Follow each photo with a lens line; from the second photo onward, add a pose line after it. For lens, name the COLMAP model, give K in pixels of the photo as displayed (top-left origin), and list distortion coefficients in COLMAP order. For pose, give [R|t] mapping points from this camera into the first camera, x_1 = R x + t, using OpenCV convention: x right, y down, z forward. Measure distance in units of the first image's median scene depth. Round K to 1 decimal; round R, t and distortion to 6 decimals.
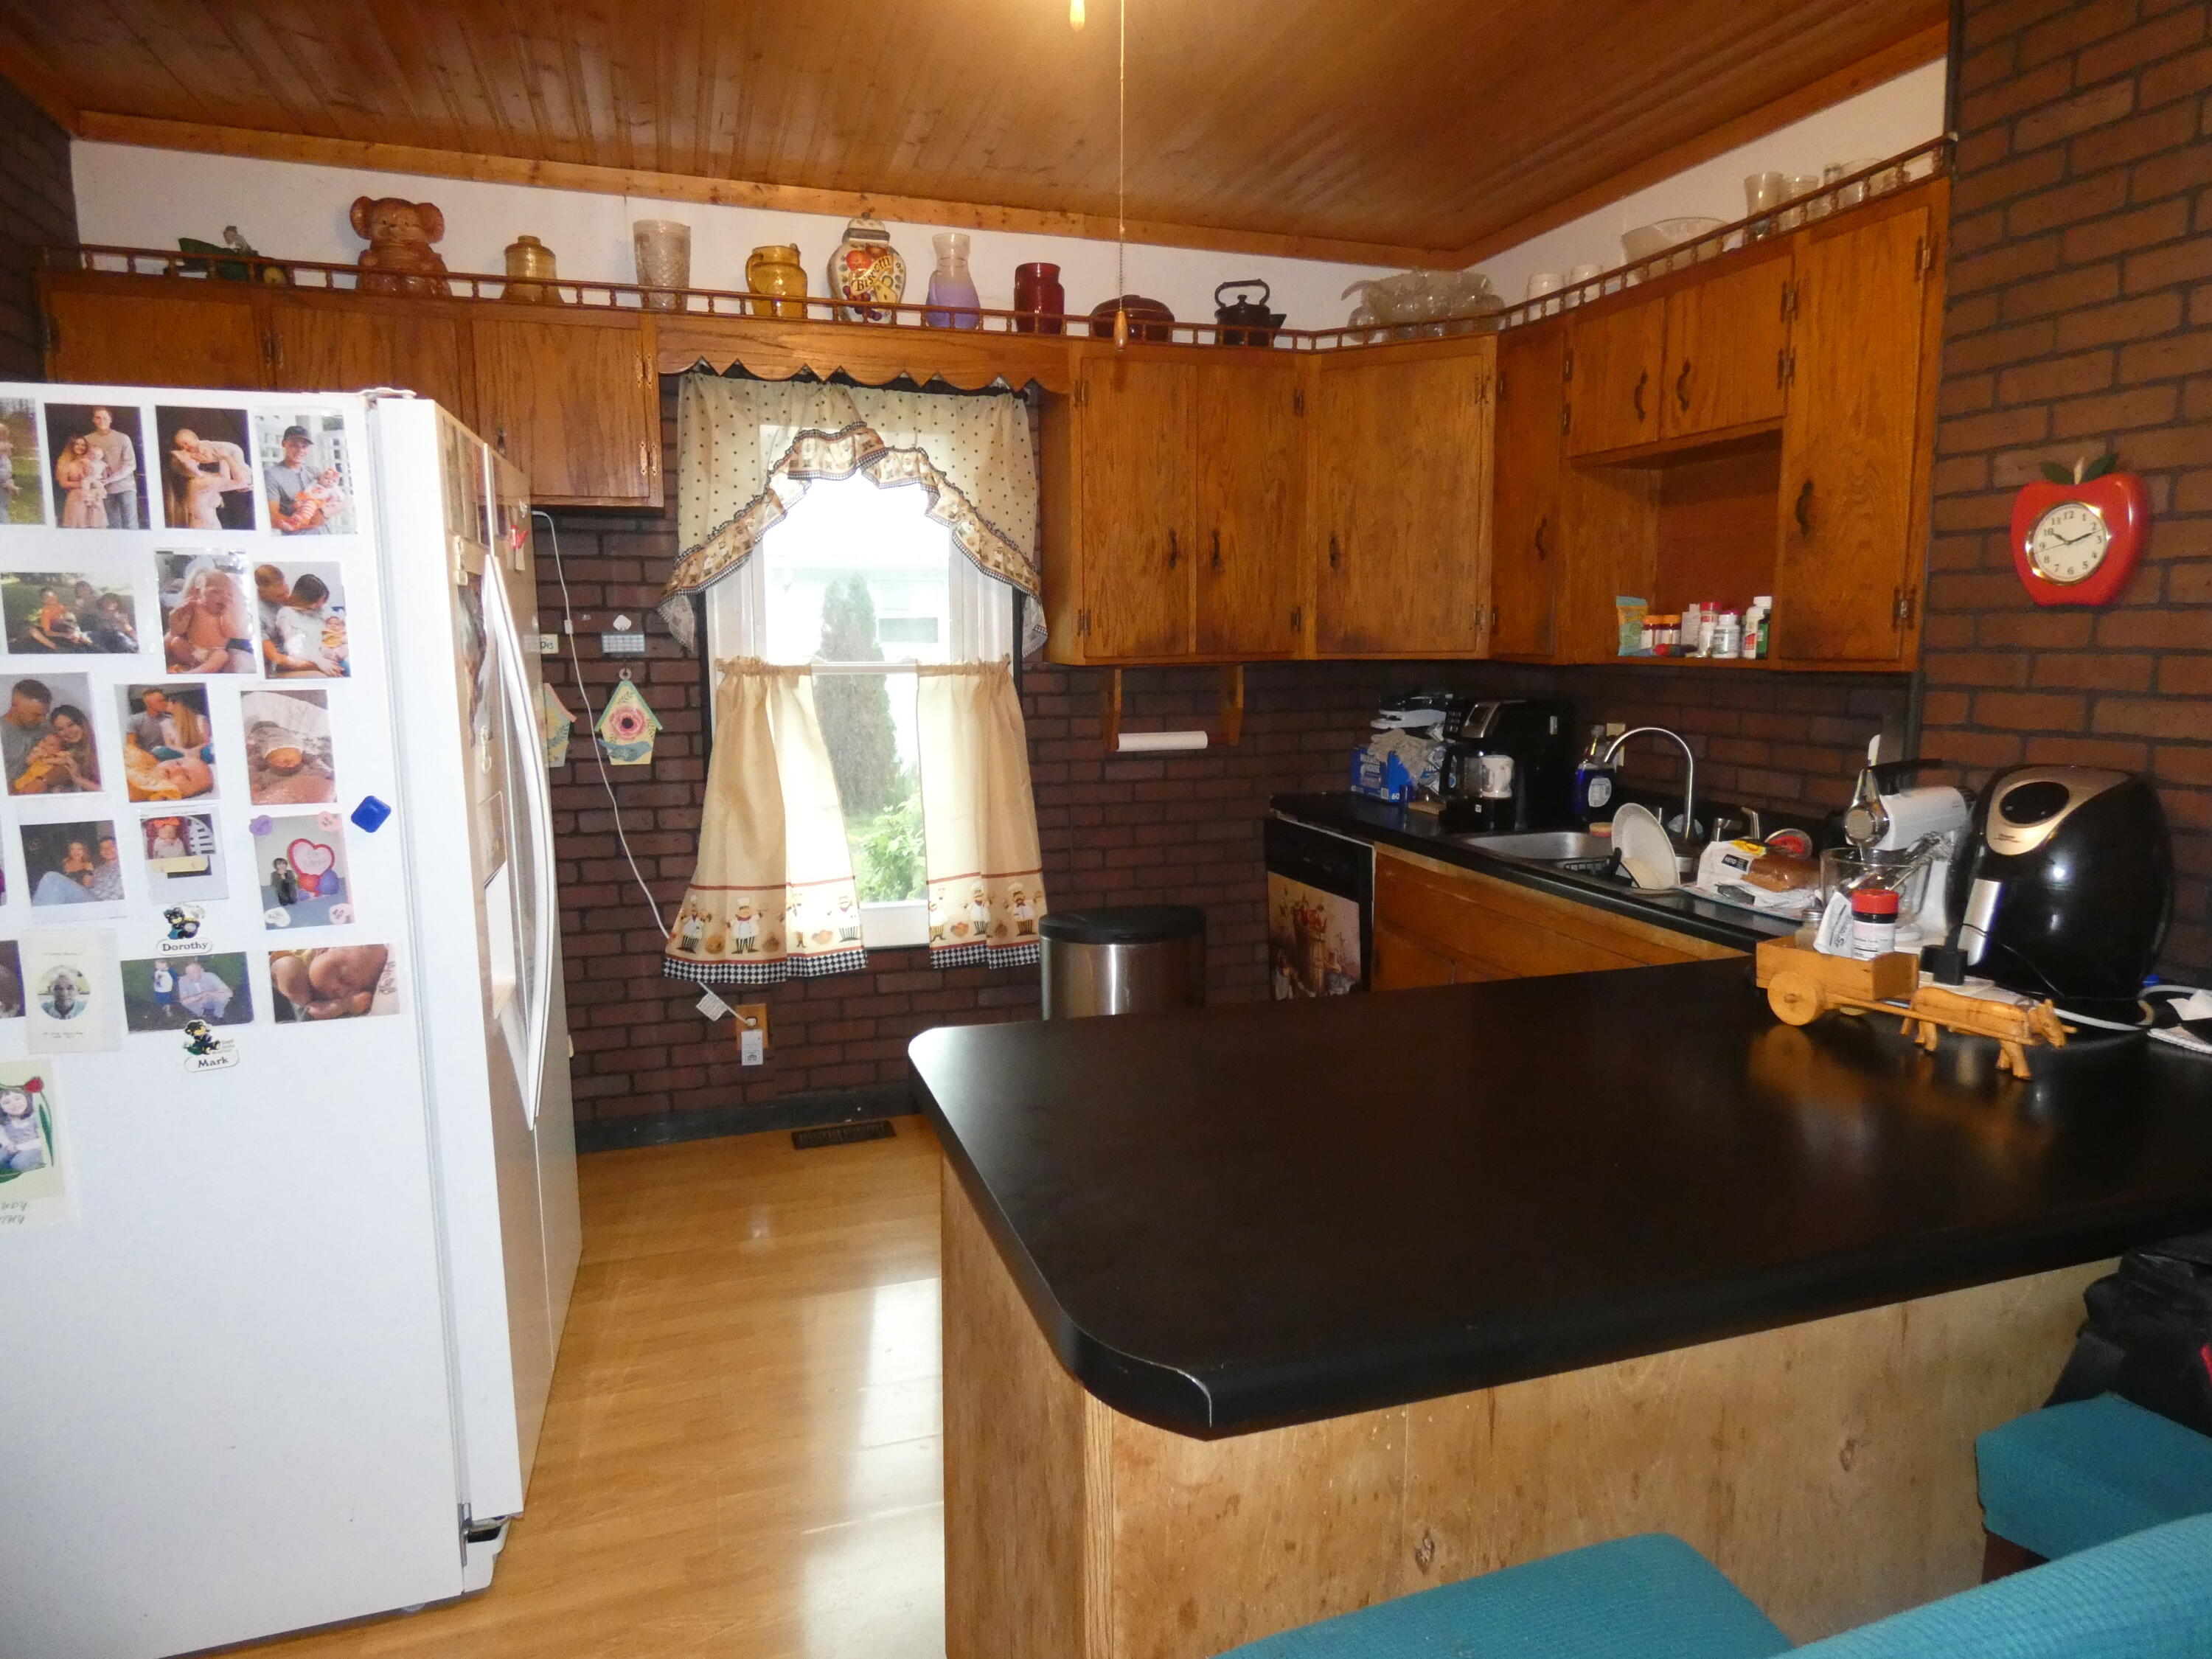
lens RADIAL K [[1332.9, 0, 1106.1], [0, 1332.9, 831.1], [0, 0, 1]] dist [-0.005359, -0.011379]
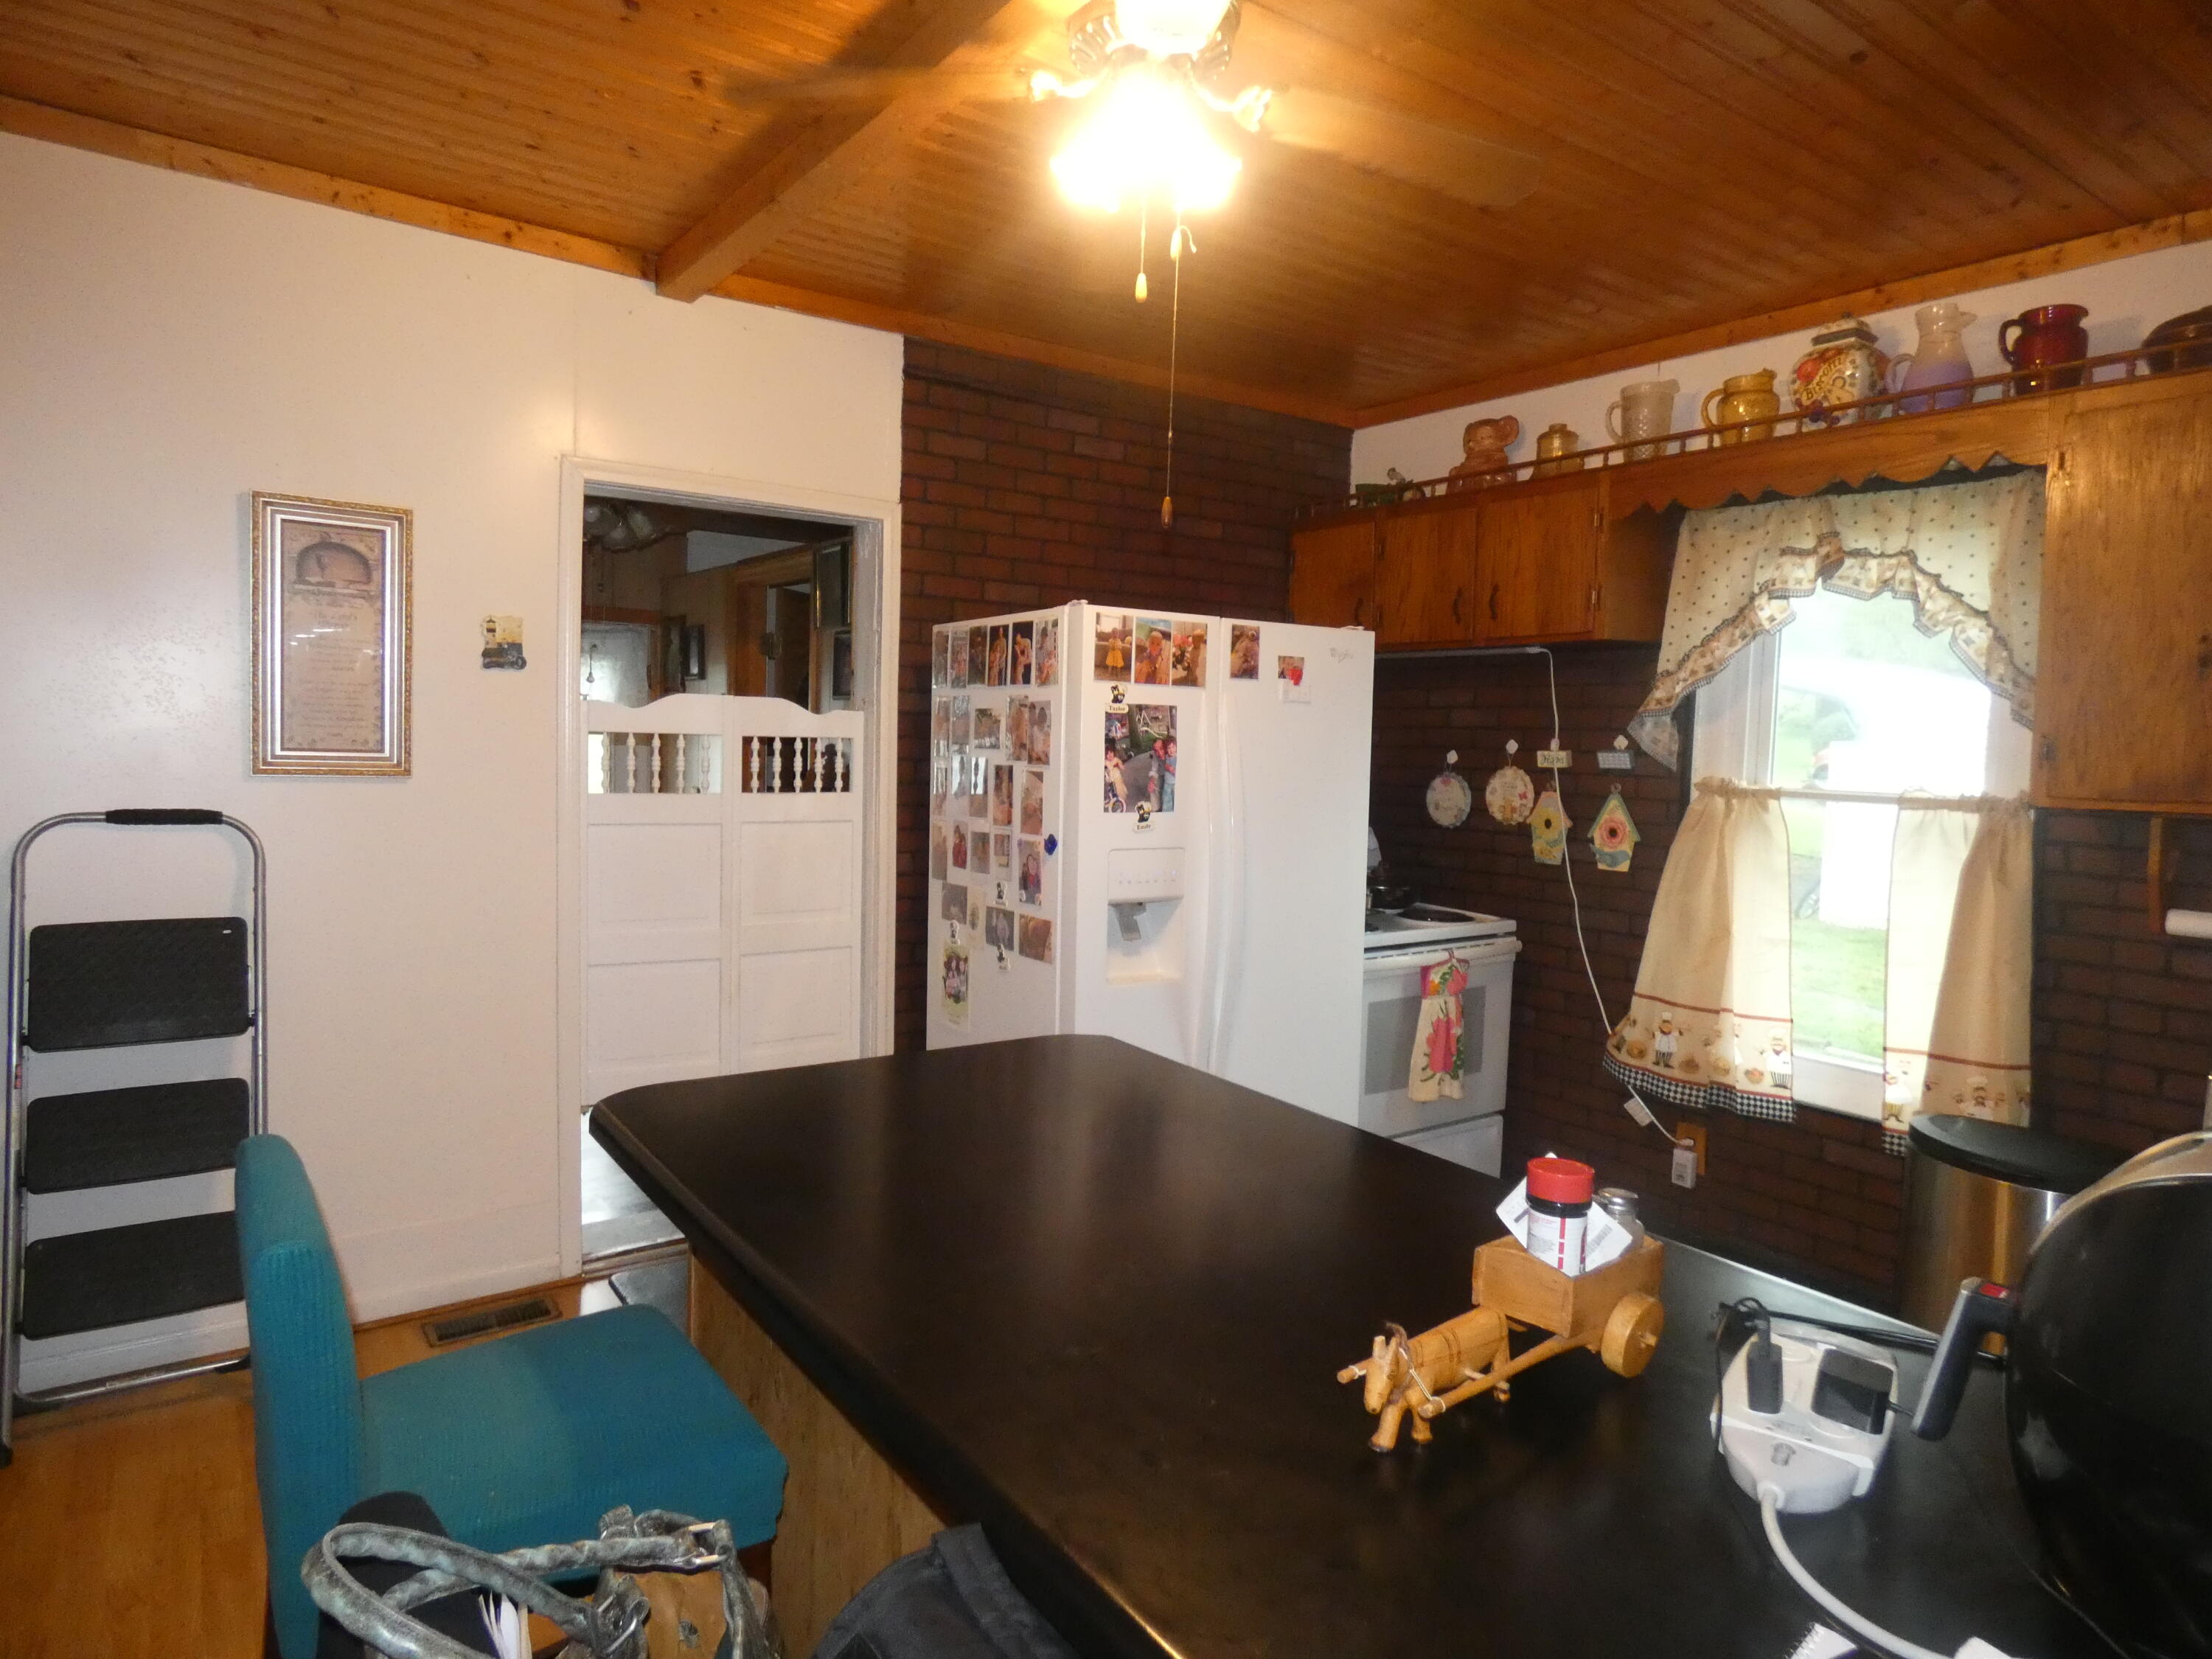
lens RADIAL K [[1332.9, 0, 1102.2], [0, 1332.9, 818.7], [0, 0, 1]] dist [-0.005359, -0.011379]
pose [[0.287950, 0.069010, -0.955156, 0.575623], [-0.162528, 0.986452, 0.022274, -0.048962], [0.943753, 0.148826, 0.295265, 0.280498]]
